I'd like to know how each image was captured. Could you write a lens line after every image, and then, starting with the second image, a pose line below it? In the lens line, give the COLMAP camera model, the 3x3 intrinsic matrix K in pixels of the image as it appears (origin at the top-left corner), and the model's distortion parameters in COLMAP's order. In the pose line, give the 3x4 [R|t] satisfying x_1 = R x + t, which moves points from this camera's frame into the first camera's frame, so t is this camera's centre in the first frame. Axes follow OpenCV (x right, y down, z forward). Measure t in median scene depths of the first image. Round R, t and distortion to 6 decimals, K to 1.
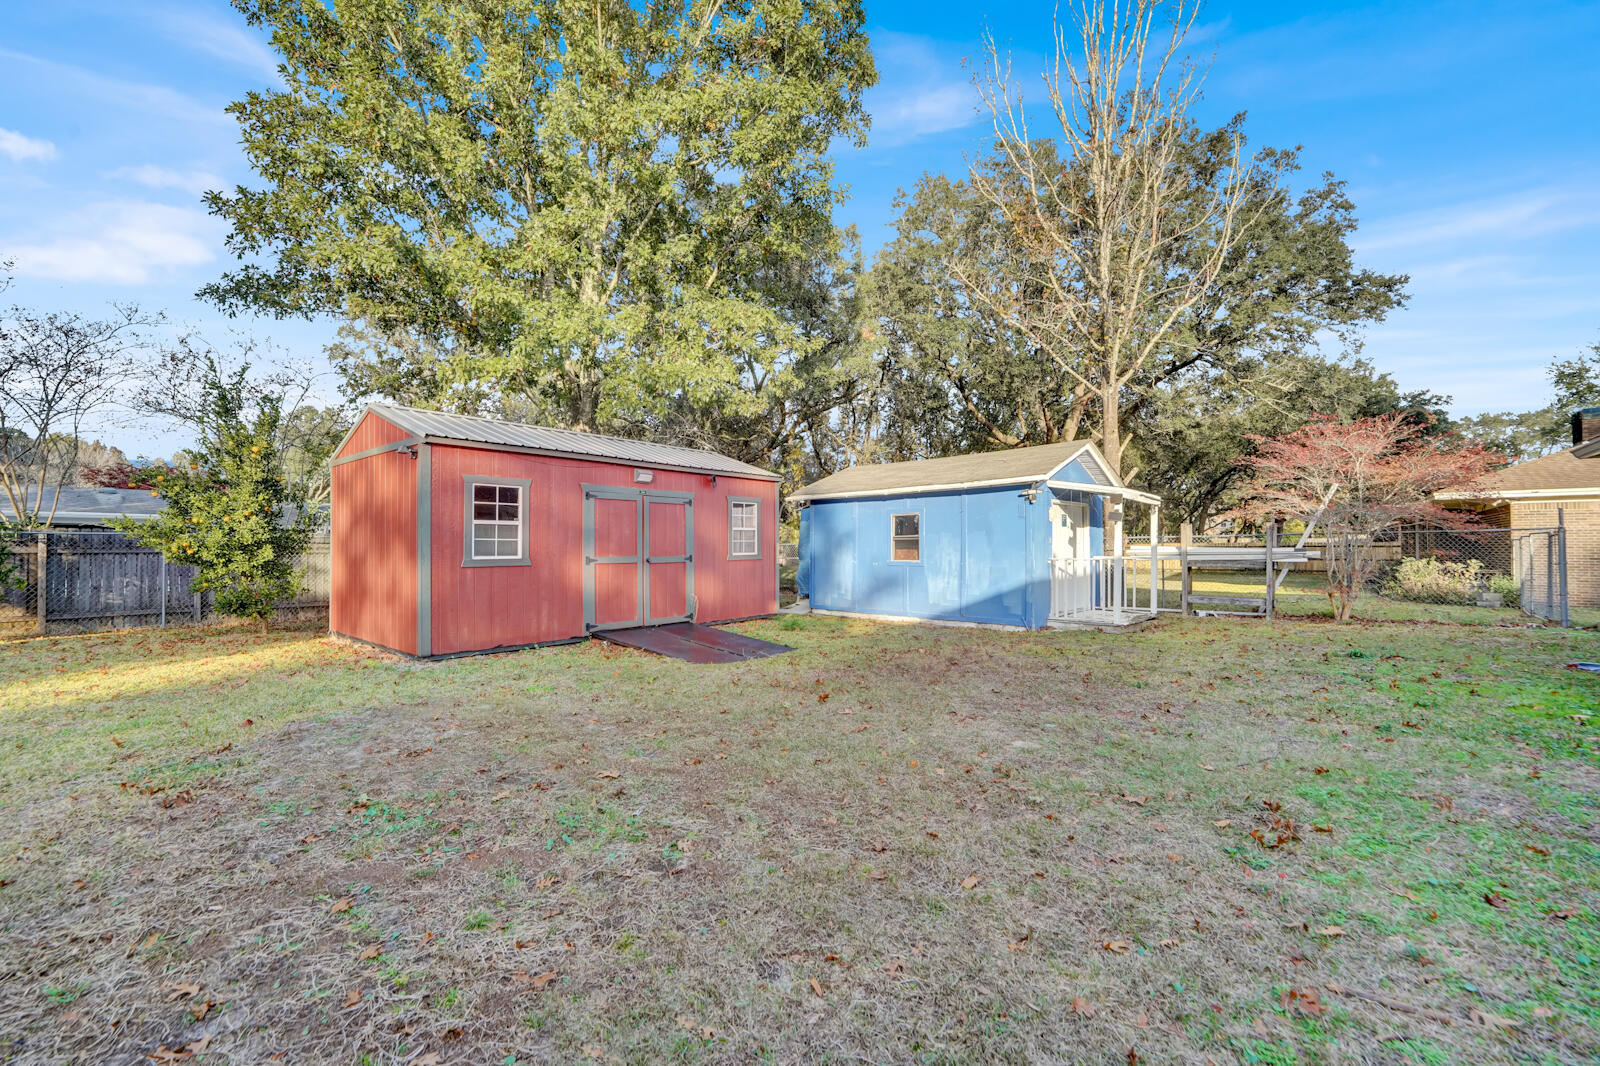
lens RADIAL K [[616.7, 0, 797.6], [0, 616.7, 538.7], [0, 0, 1]] dist [-0.001319, 0.000147]
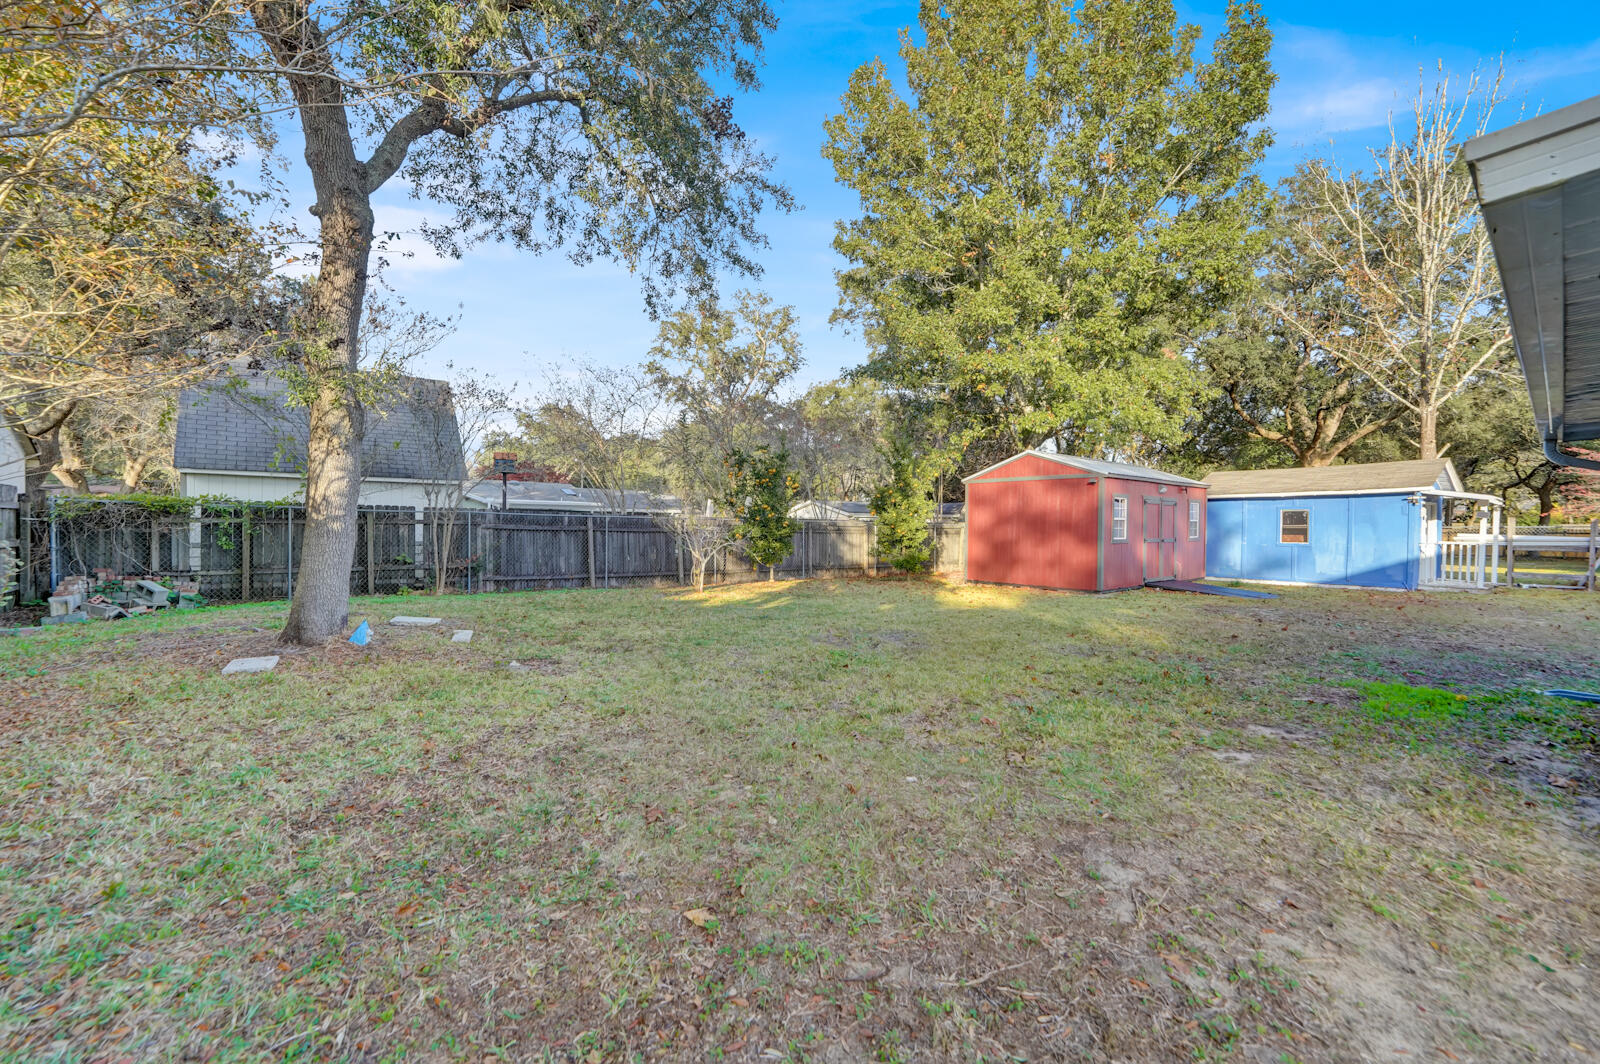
lens RADIAL K [[649.2, 0, 801.9], [0, 649.2, 531.1], [0, 0, 1]] dist [0.001429, -0.000082]
pose [[0.987423, 0.007124, -0.157941, -0.640030], [-0.004145, 0.999807, 0.019181, -0.015214], [0.158047, -0.018285, 0.987262, -0.598343]]
